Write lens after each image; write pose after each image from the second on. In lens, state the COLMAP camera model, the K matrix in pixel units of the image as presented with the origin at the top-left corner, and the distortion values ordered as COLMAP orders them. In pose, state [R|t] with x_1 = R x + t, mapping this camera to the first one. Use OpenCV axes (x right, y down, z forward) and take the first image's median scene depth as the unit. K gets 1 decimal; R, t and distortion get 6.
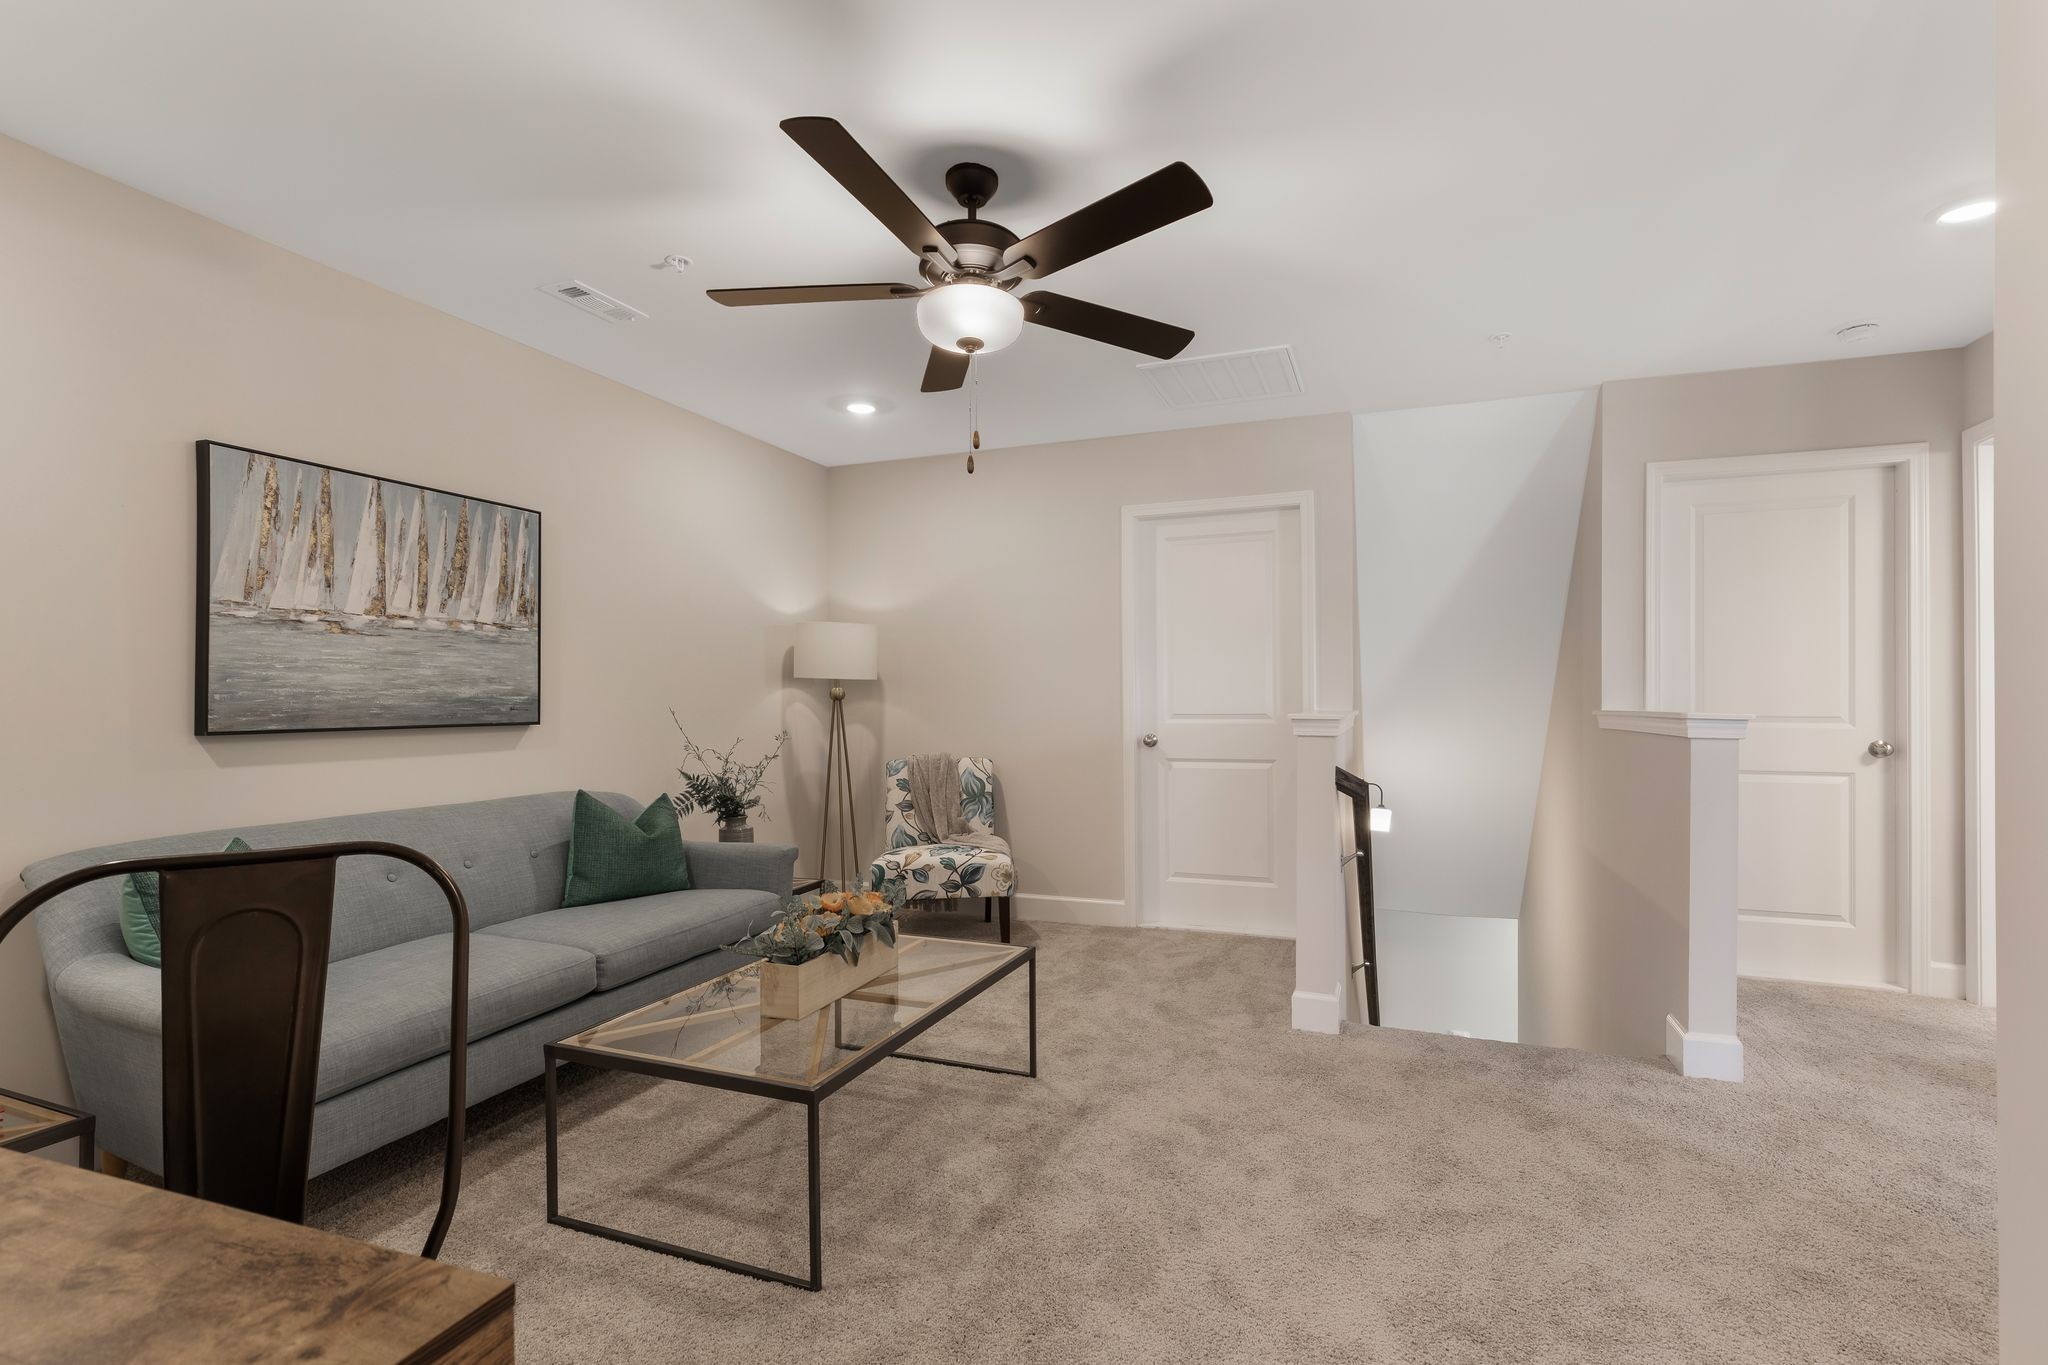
lens RADIAL K [[938.2, 0, 1026.6], [0, 938.2, 690.8], [0, 0, 1]] dist [0.019213, -0.000468]
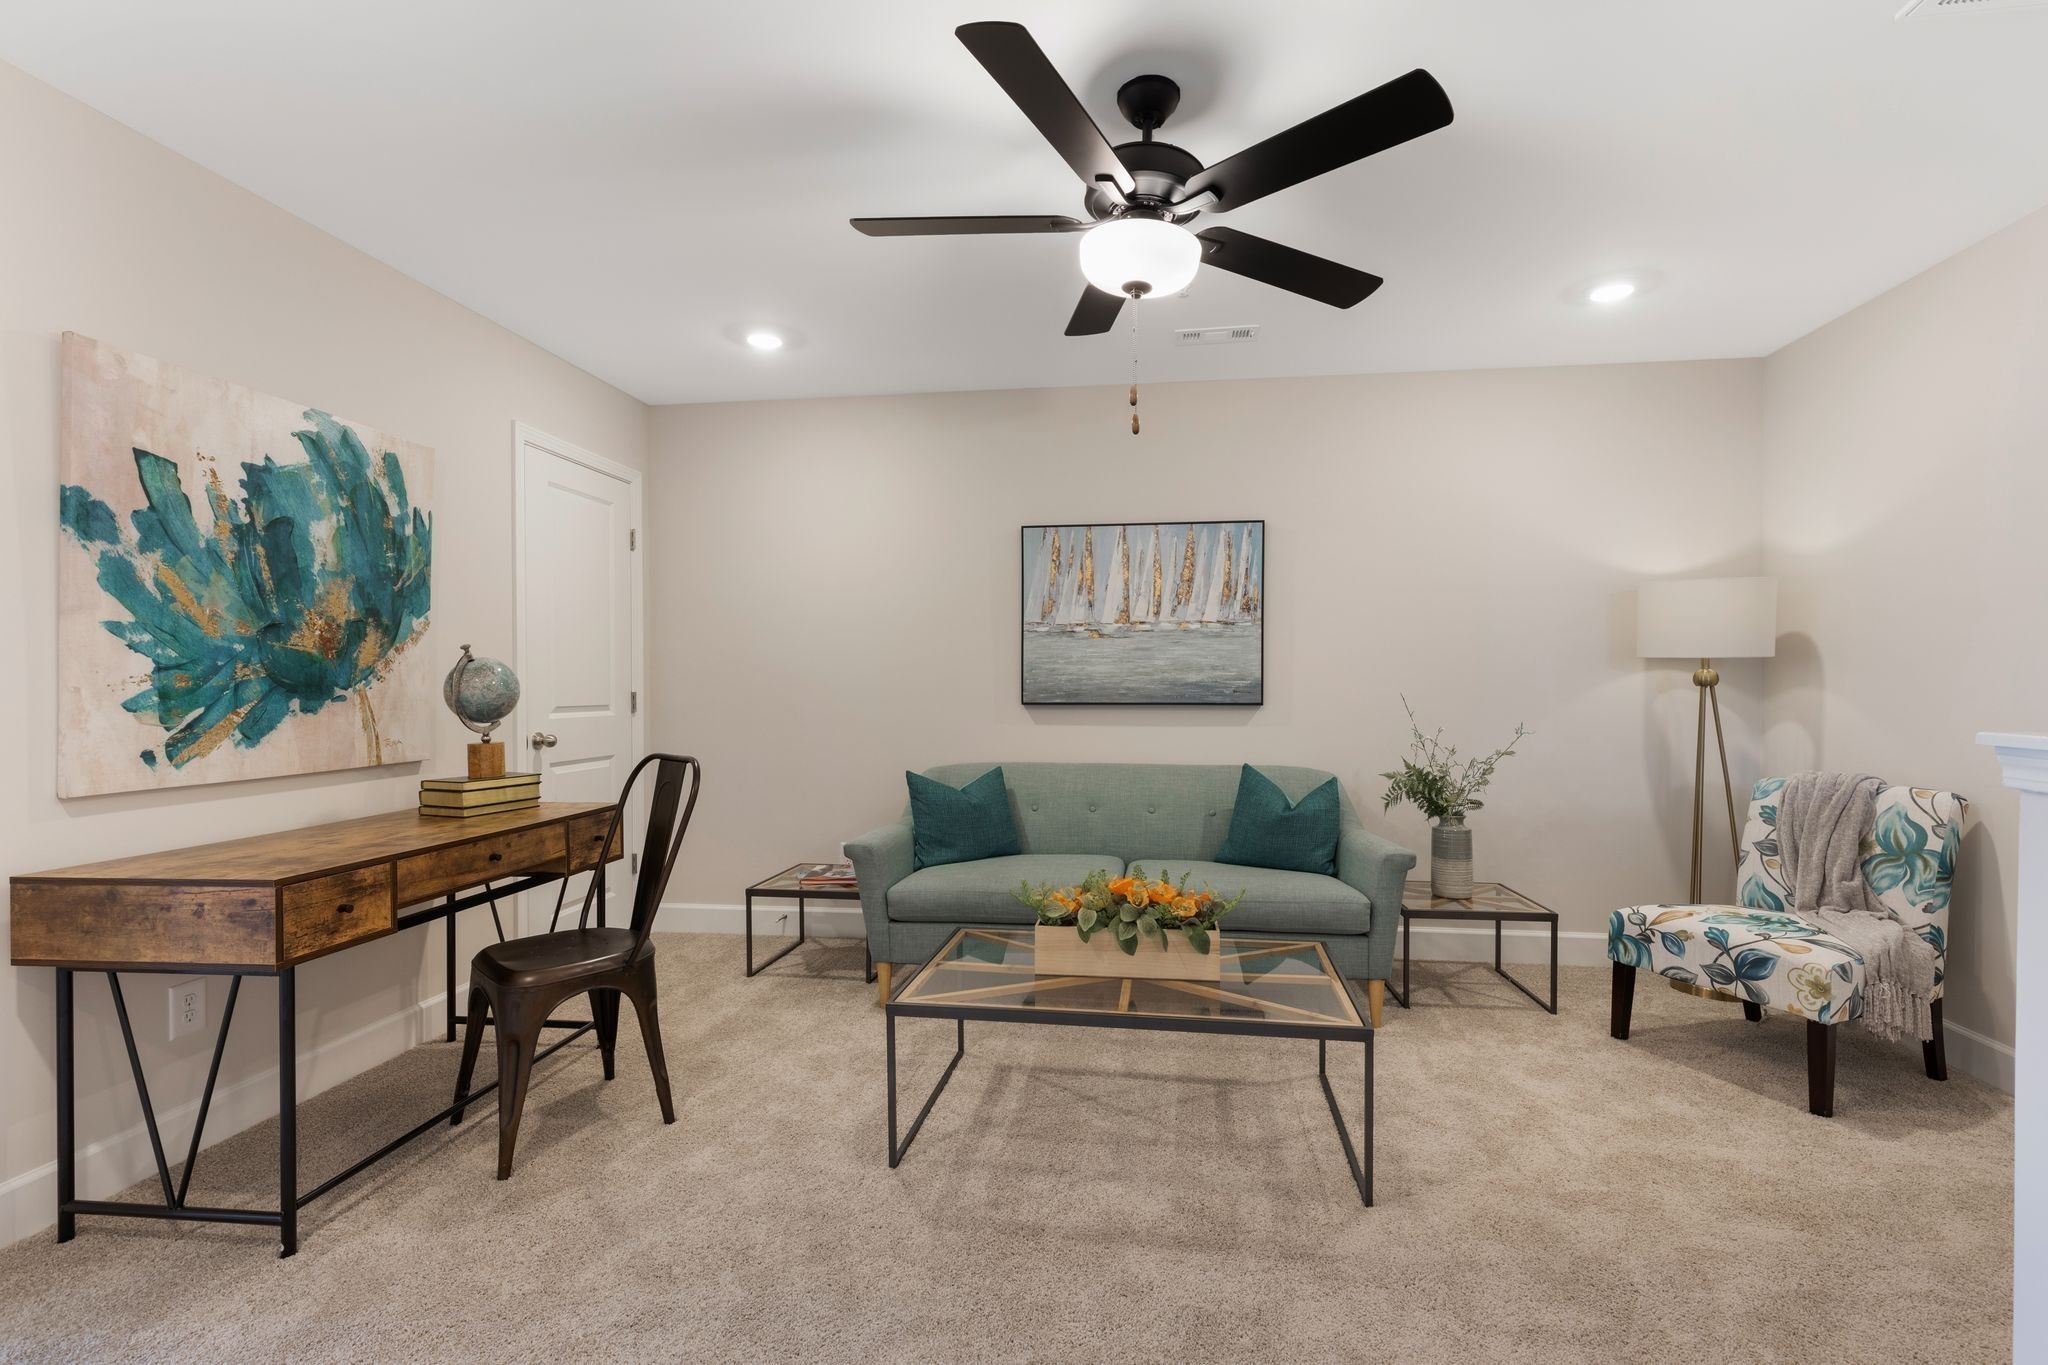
lens RADIAL K [[938.2, 0, 1068.4], [0, 938.2, 687.8], [0, 0, 1]] dist [0.019213, -0.000468]
pose [[0.249490, 0.010830, -0.968317, 0.578013], [0.006690, 0.999894, 0.012907, -0.002347], [0.968354, -0.009698, 0.249391, 0.523973]]
